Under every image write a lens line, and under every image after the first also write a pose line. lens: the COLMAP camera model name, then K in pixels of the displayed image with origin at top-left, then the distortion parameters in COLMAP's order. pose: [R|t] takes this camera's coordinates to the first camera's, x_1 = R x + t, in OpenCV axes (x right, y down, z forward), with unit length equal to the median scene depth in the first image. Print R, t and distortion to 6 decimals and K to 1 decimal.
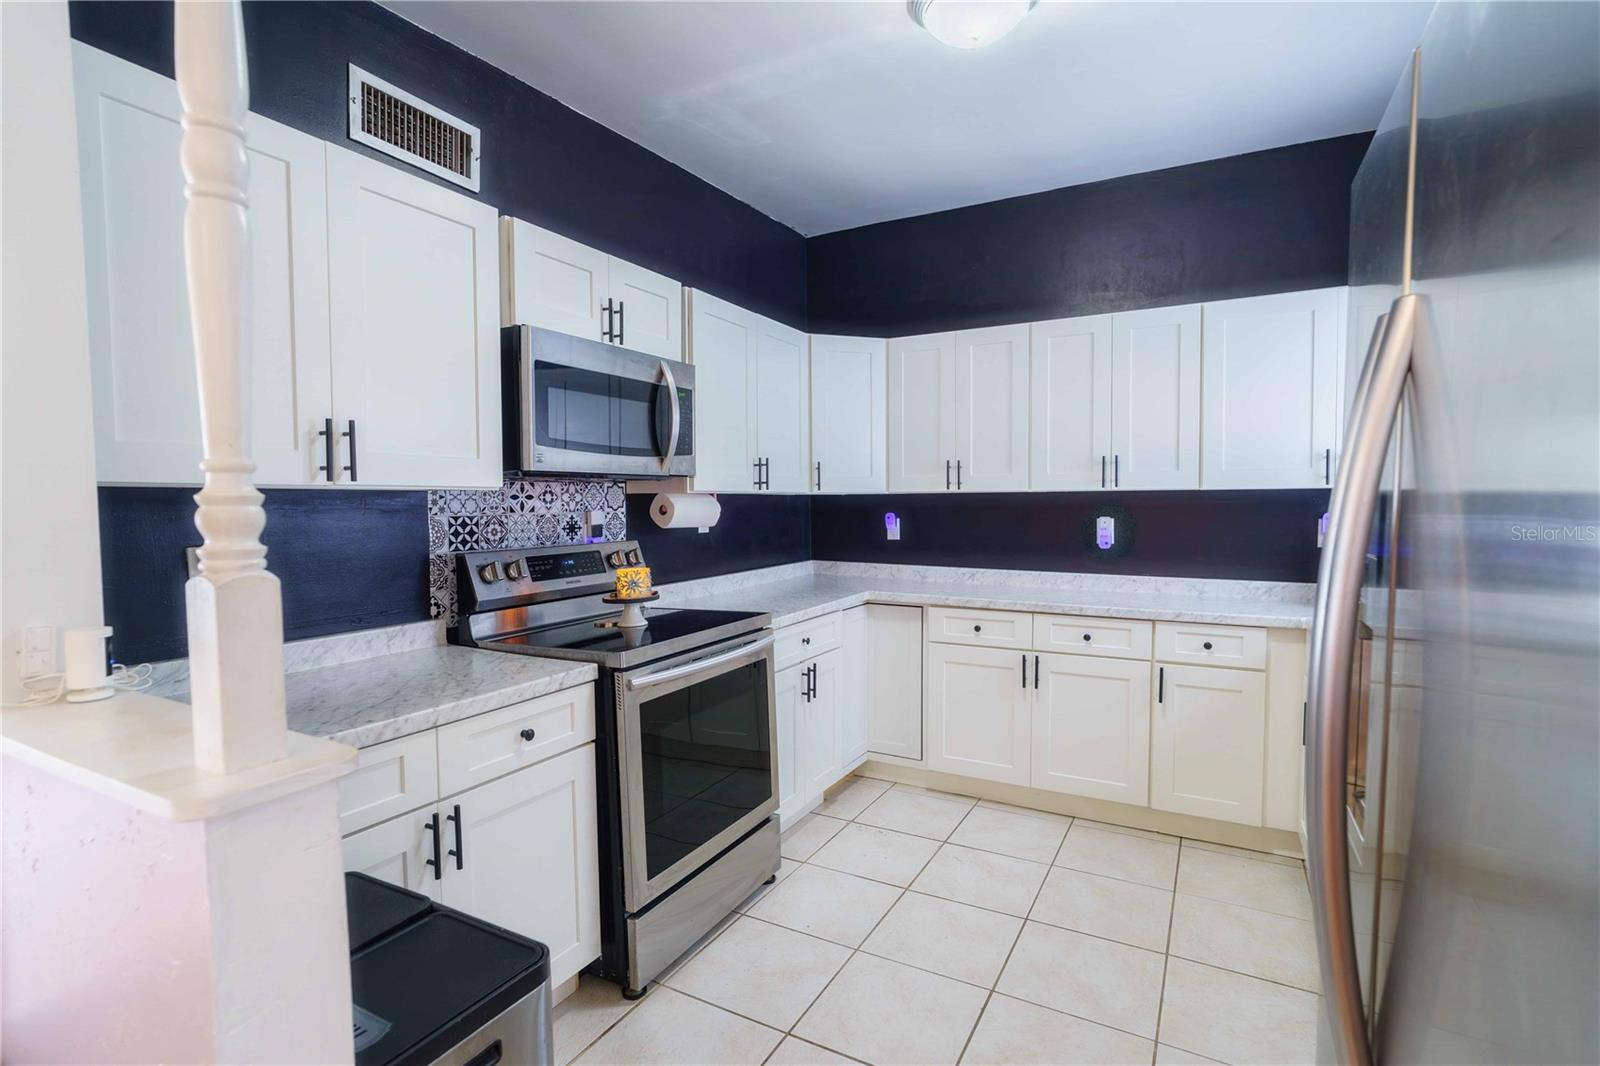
lens RADIAL K [[754.8, 0, 800.0], [0, 754.8, 533.0], [0, 0, 1]] dist [-0.015181, 0.000178]
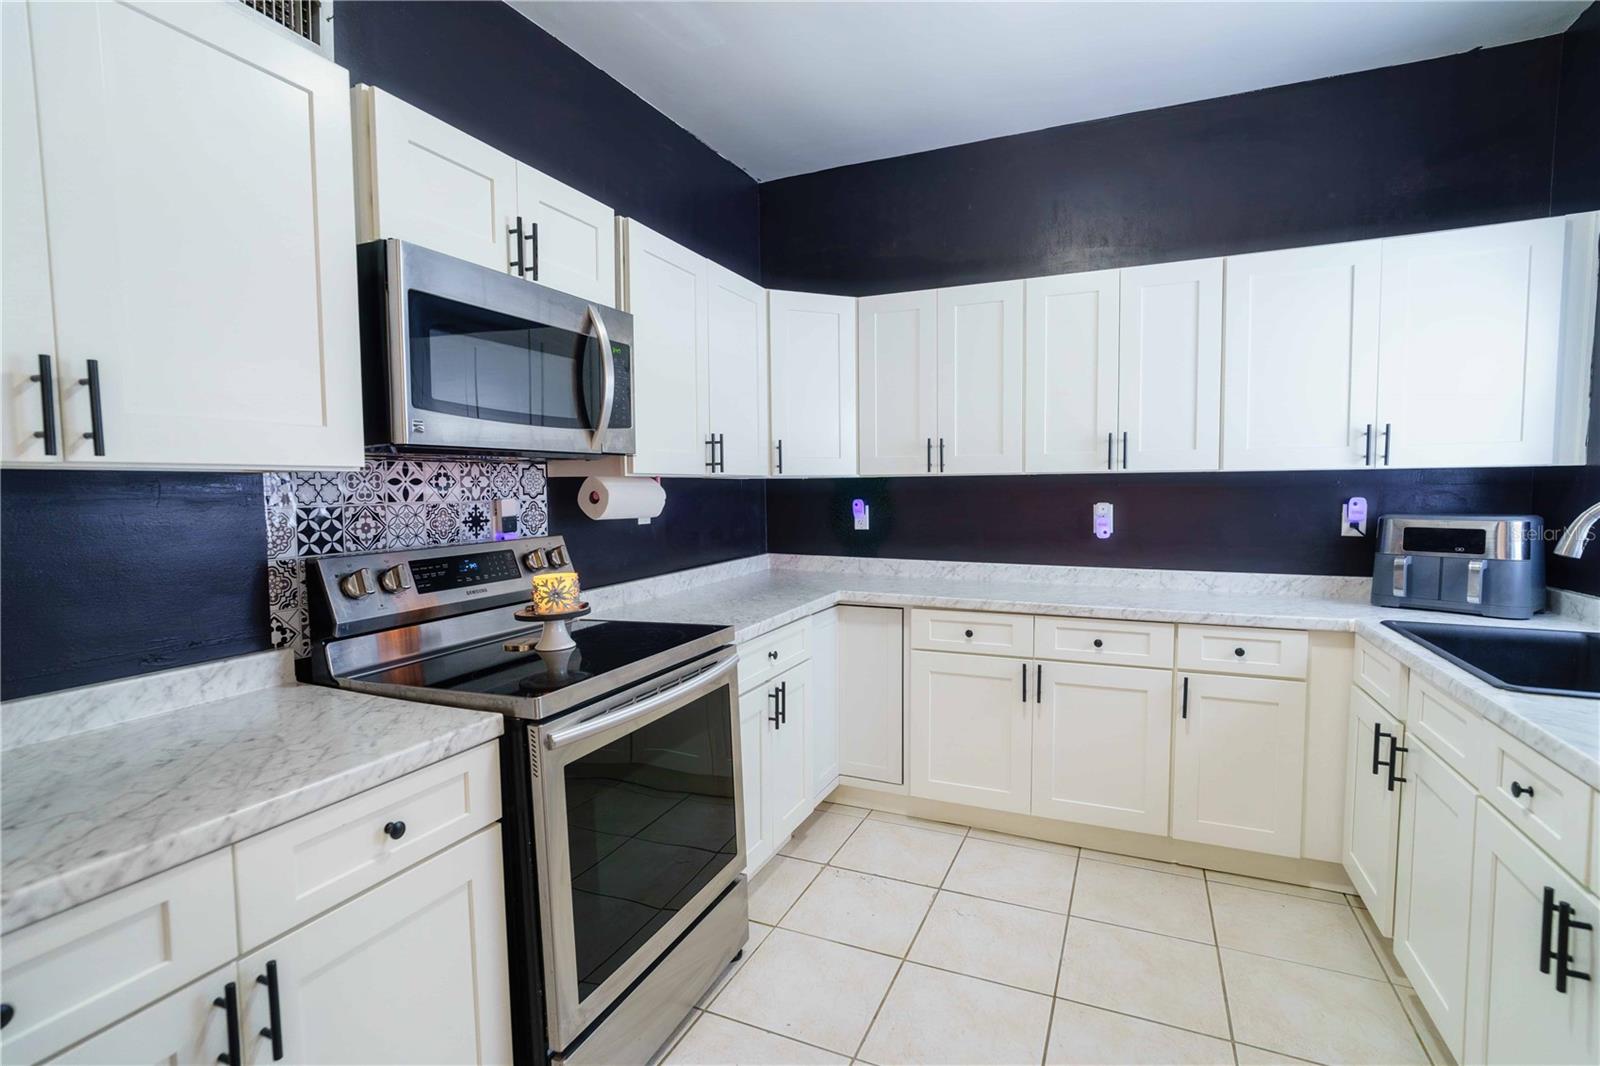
lens RADIAL K [[750.5, 0, 801.9], [0, 750.5, 534.7], [0, 0, 1]] dist [-0.011572, 0.002218]
pose [[0.996115, -0.008890, 0.087617, -0.033513], [0.006992, 0.999735, 0.021936, -0.007191], [-0.087788, -0.021238, 0.995913, 0.194766]]
